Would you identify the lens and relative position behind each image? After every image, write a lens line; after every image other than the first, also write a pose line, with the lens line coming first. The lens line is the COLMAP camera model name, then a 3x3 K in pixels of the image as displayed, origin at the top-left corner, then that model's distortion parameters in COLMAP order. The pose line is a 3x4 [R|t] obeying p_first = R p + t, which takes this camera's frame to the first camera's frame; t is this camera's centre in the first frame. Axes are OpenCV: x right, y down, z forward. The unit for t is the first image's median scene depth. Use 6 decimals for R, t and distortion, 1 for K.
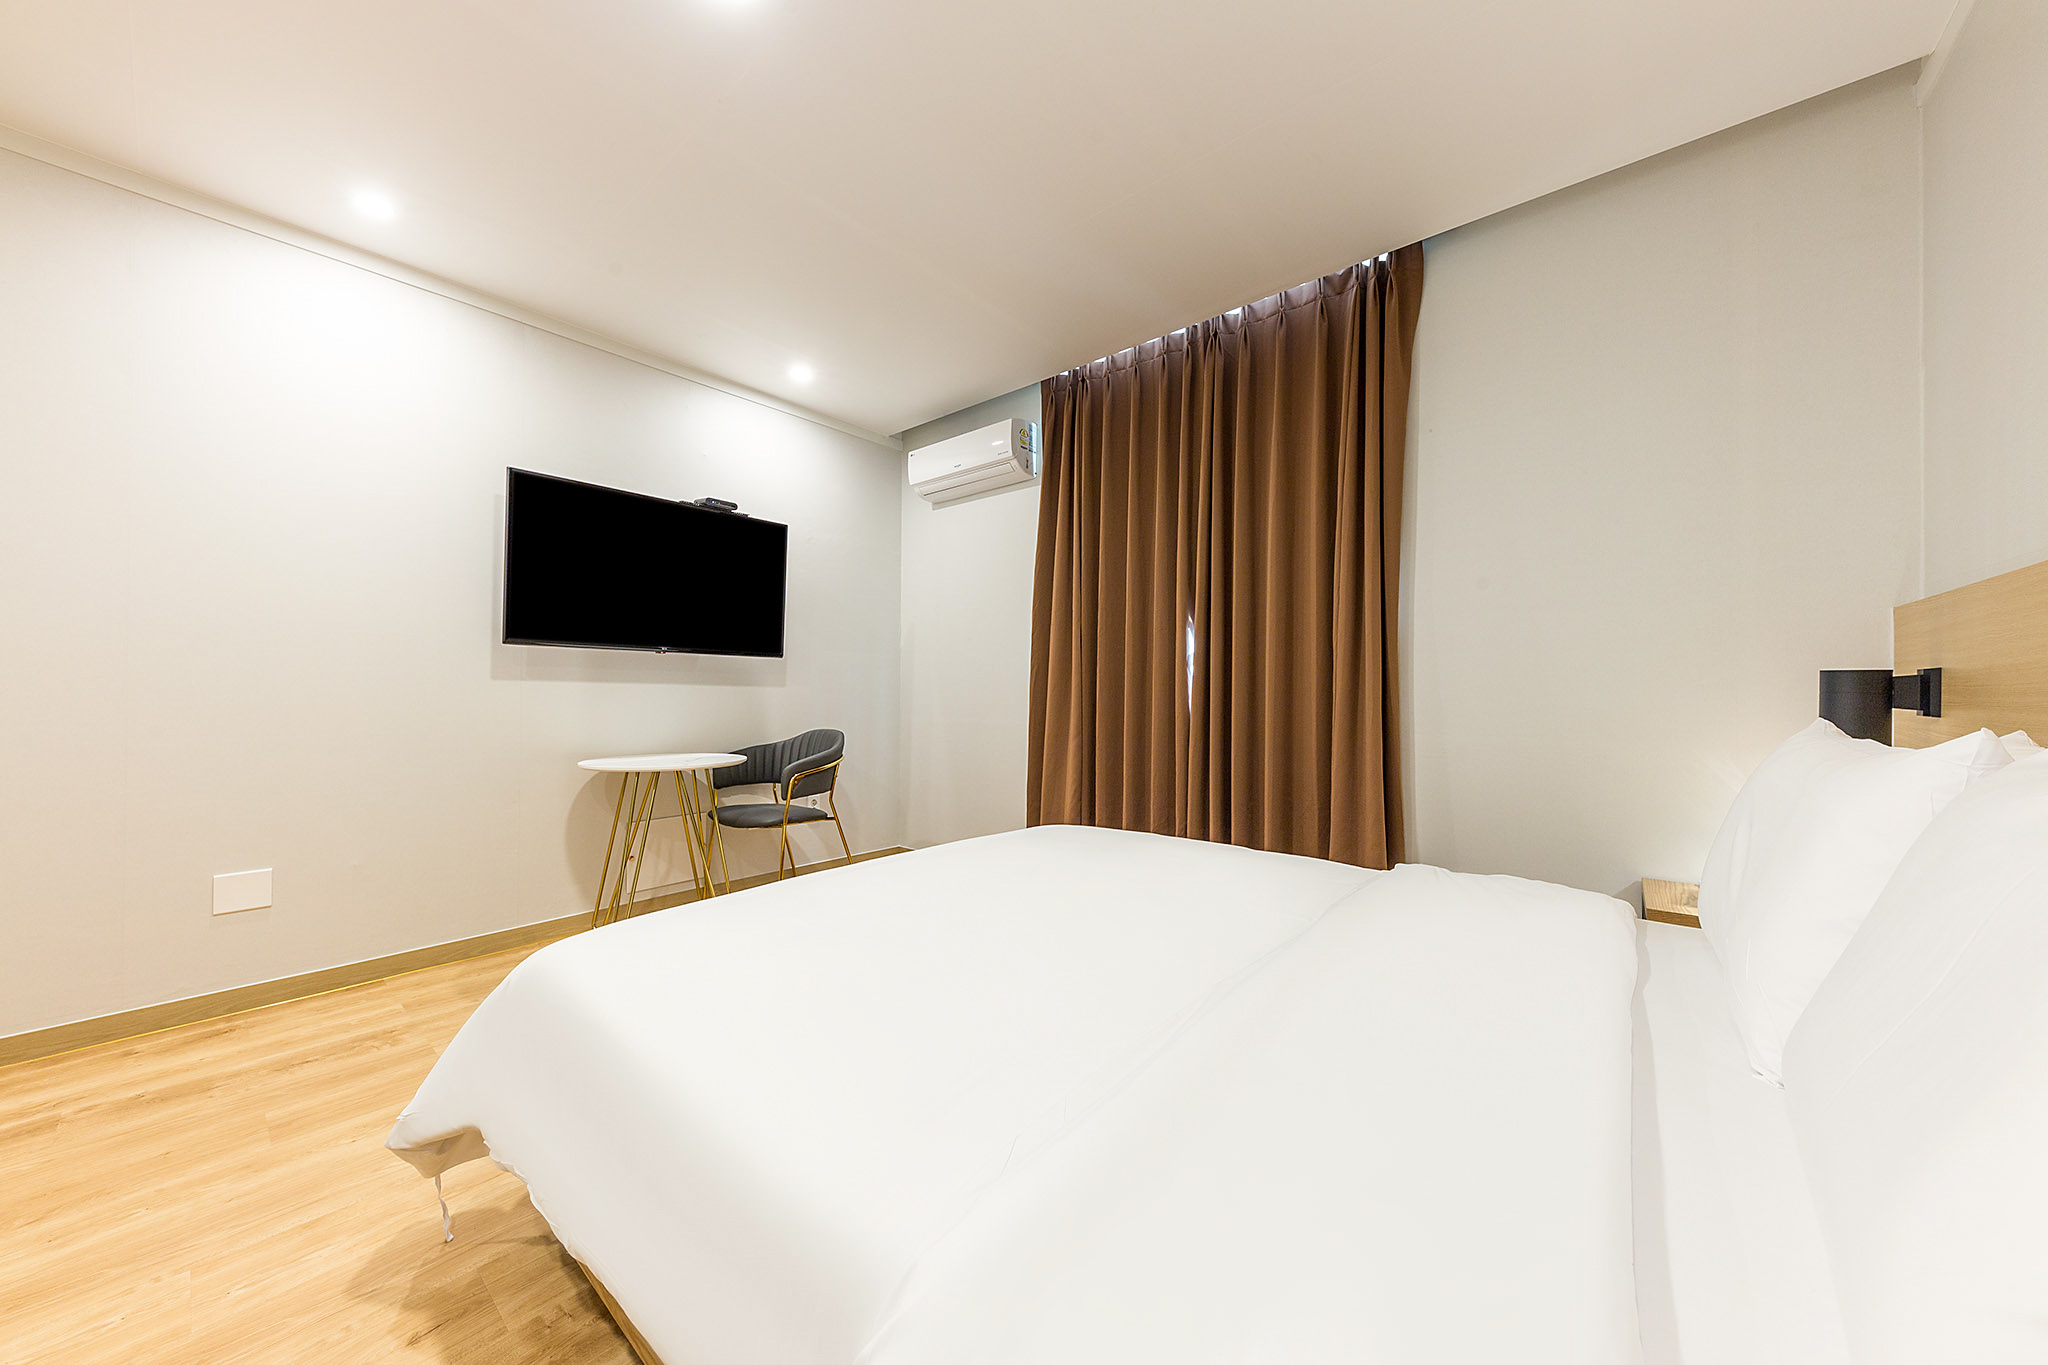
lens RADIAL K [[700.1, 0, 1029.3], [0, 700.1, 689.9], [0, 0, 1]] dist [0.000702, -0.000222]
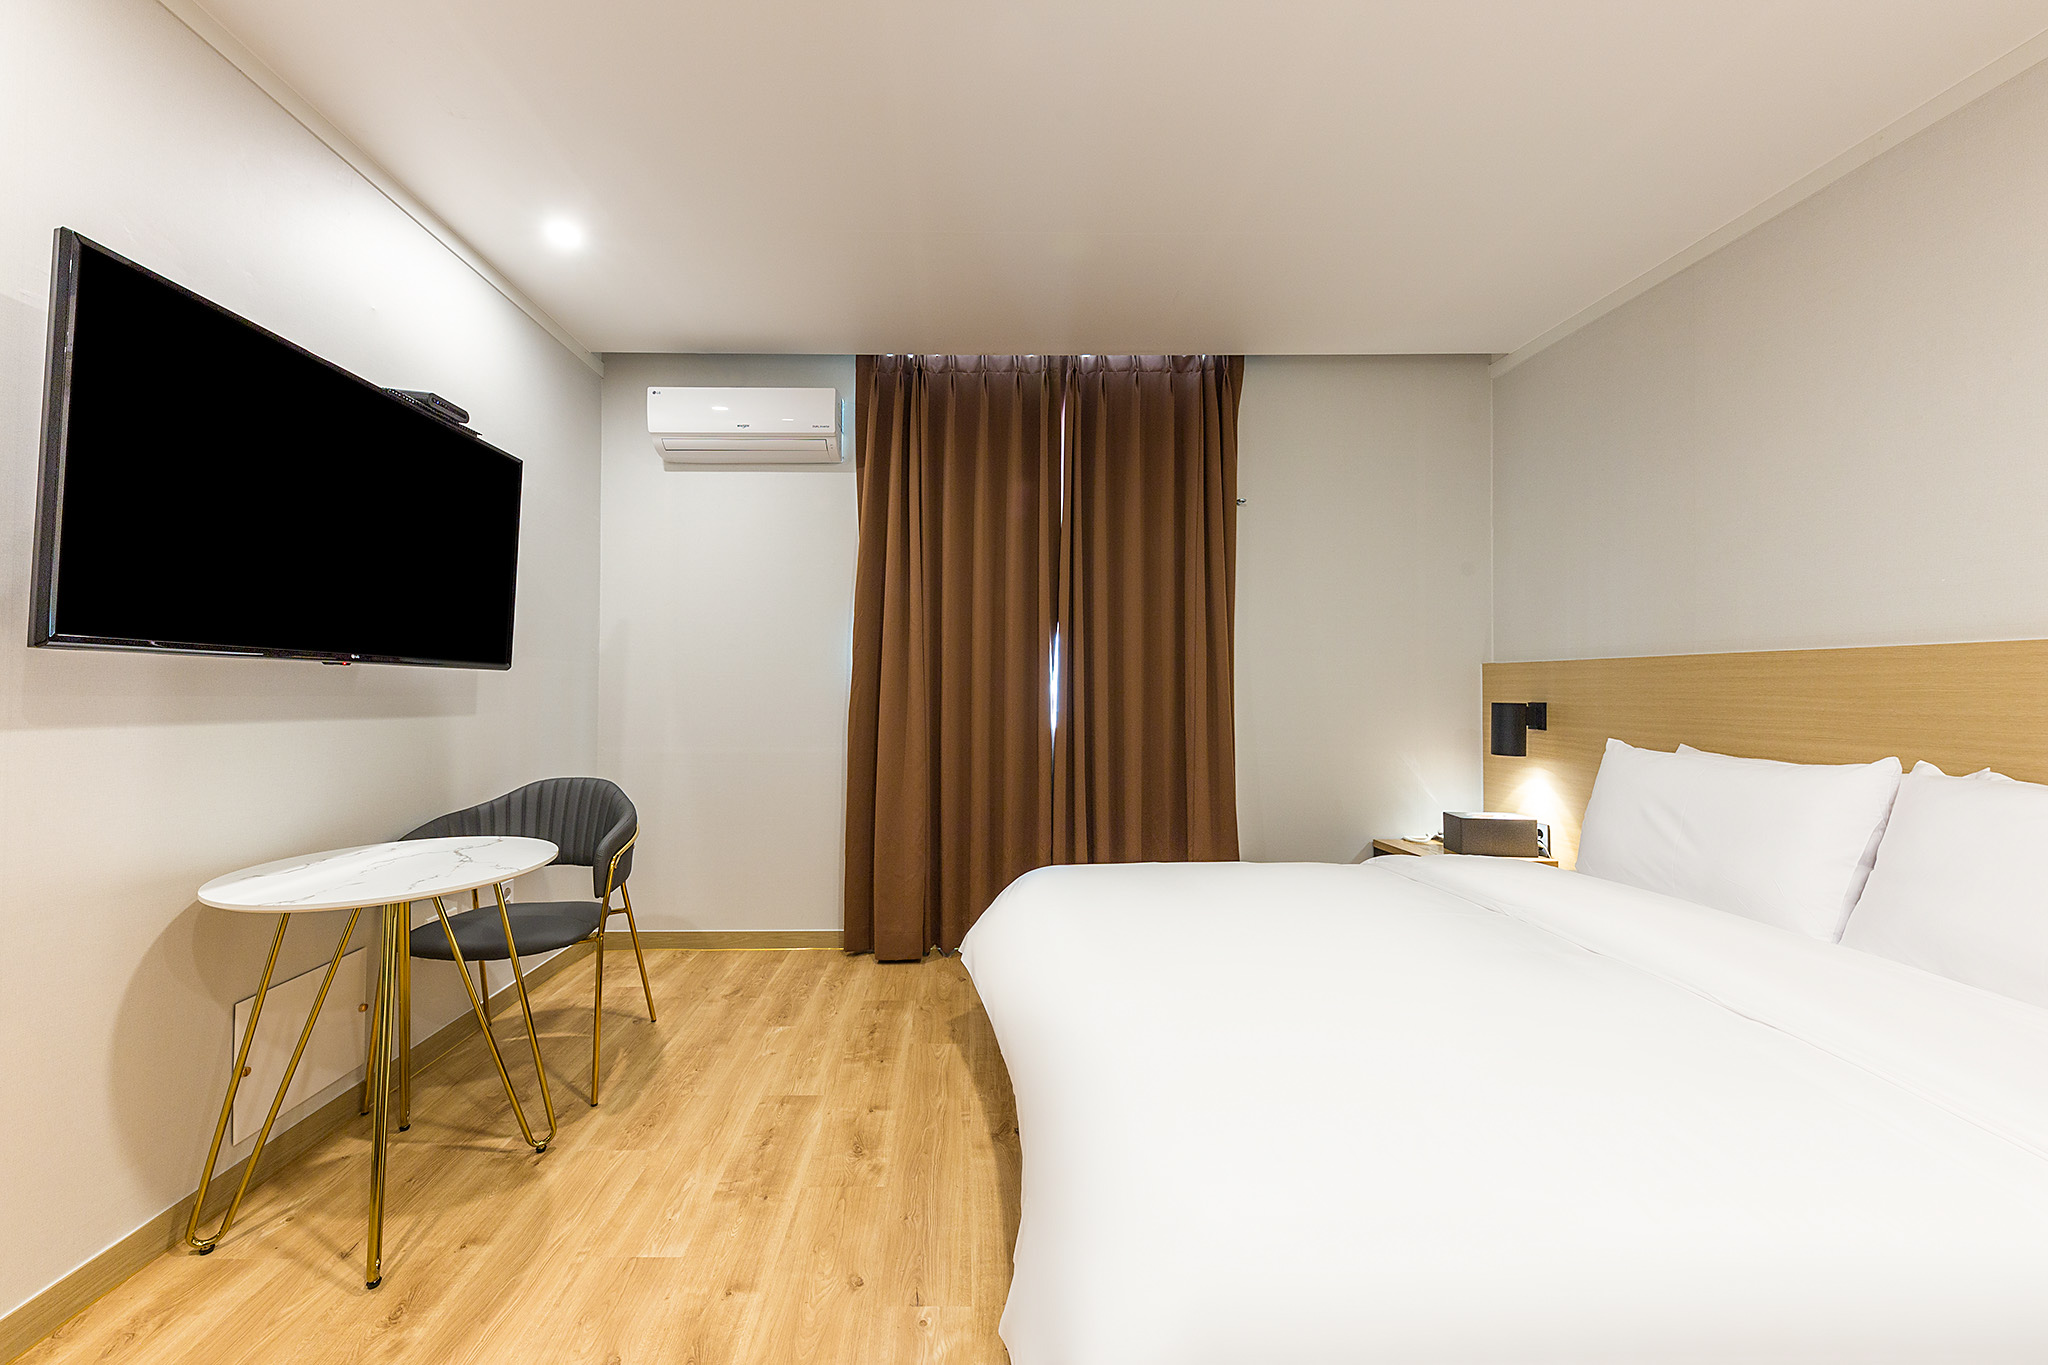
lens RADIAL K [[700.1, 0, 1029.3], [0, 700.1, 689.9], [0, 0, 1]] dist [0.000702, -0.000222]
pose [[0.758781, 0.001118, 0.651345, -0.474872], [-0.002531, 0.999996, 0.001232, -0.035252], [-0.651341, -0.002583, 0.758781, 0.258306]]
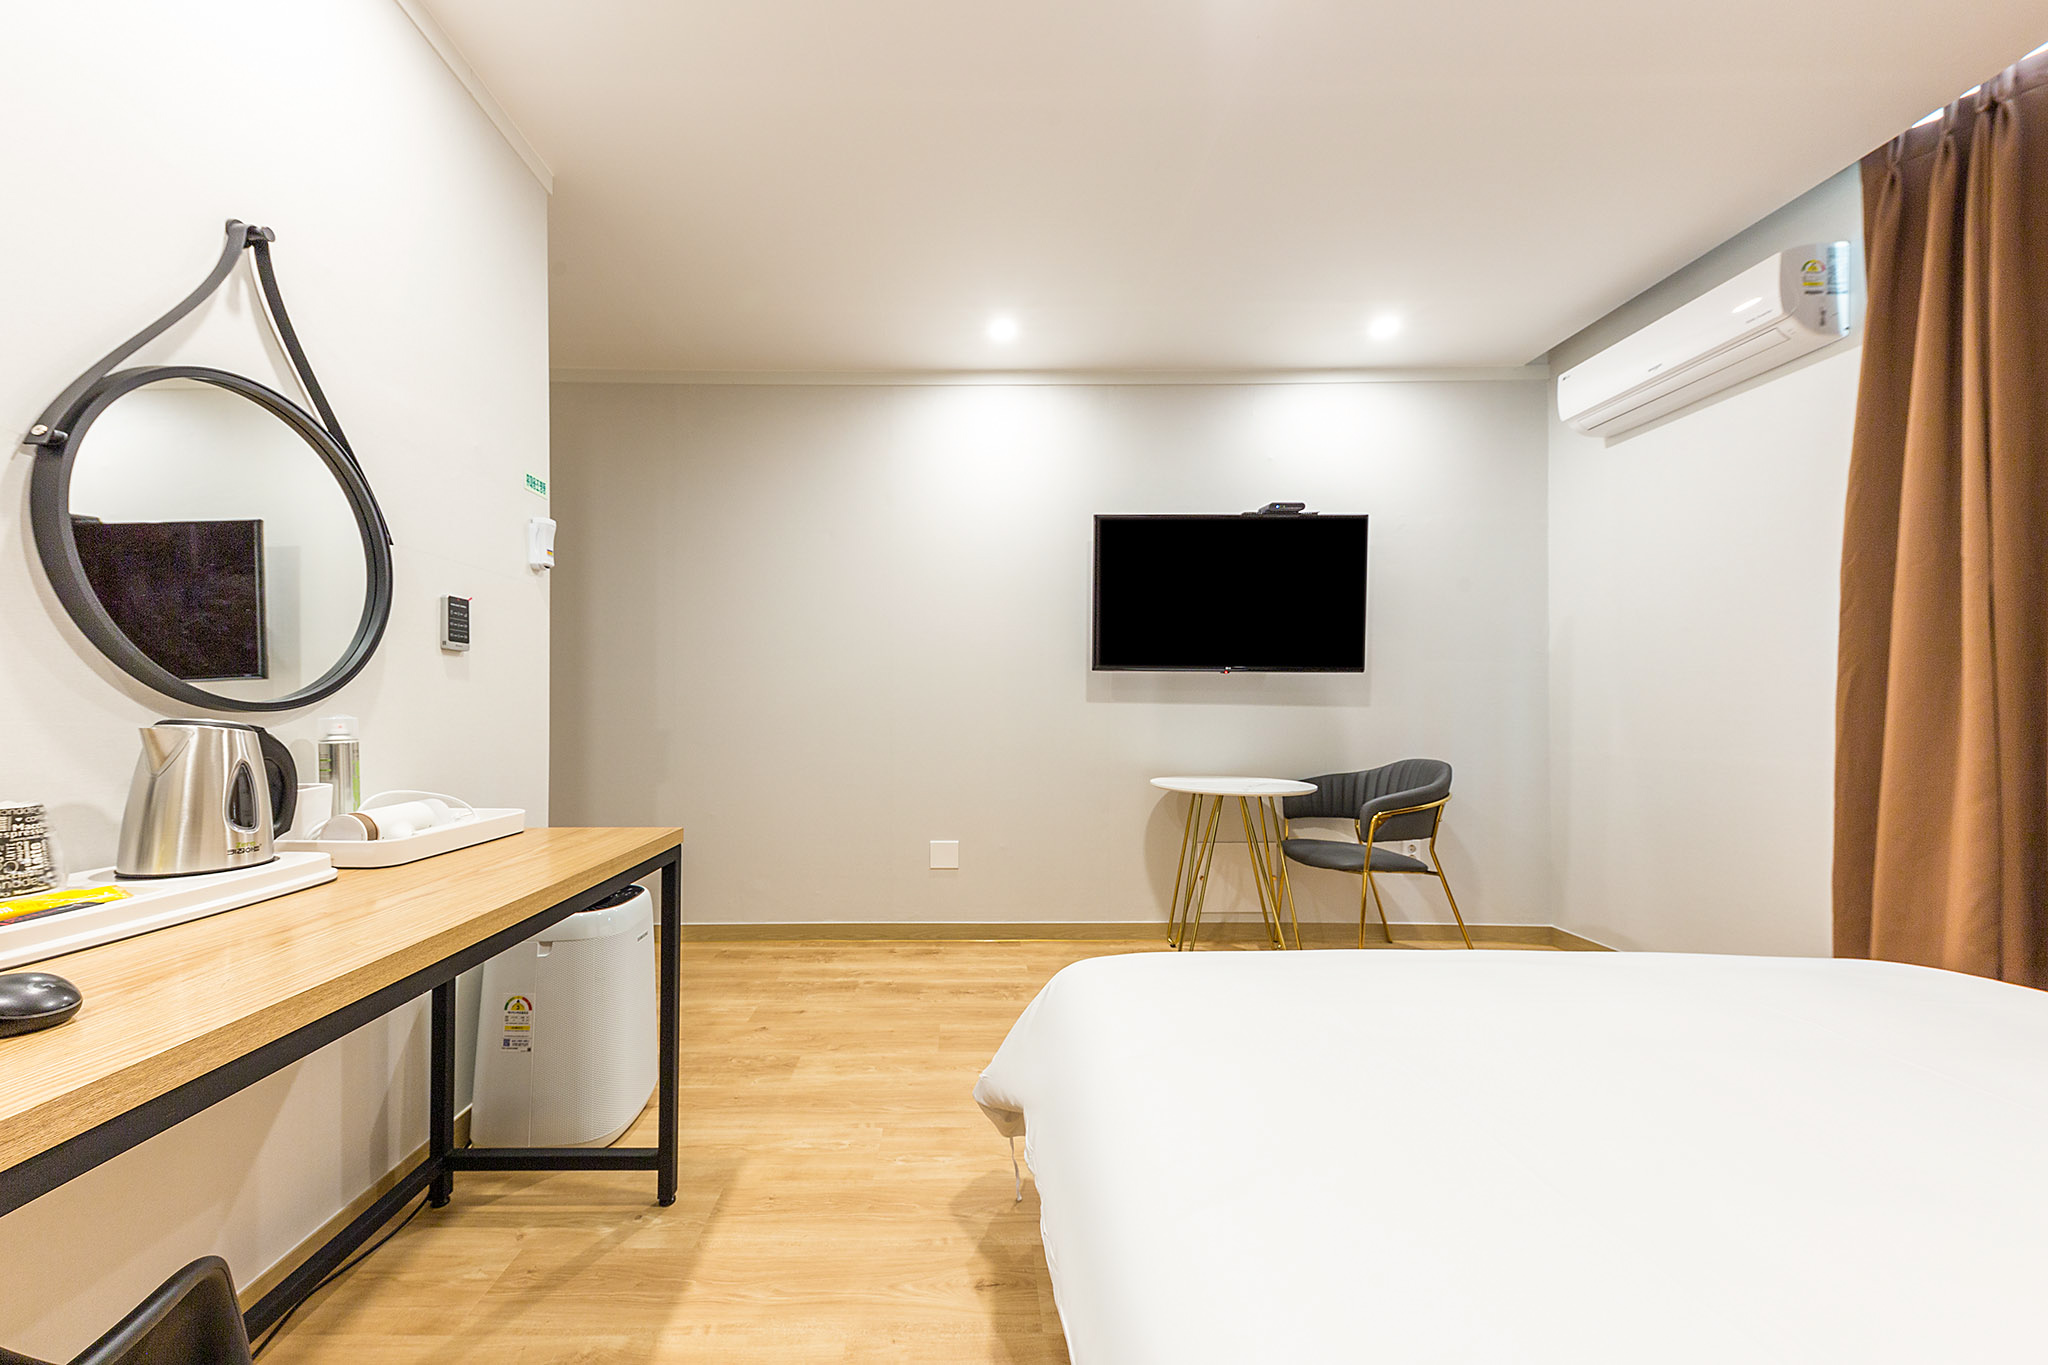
lens RADIAL K [[702.6, 0, 958.3], [0, 702.6, 705.2], [0, 0, 1]] dist [0.002859, -0.000390]
pose [[0.627158, -0.009554, -0.778834, -0.000187], [0.005889, 0.999954, -0.007524, -0.002406], [0.778870, 0.000132, 0.627186, 0.099518]]
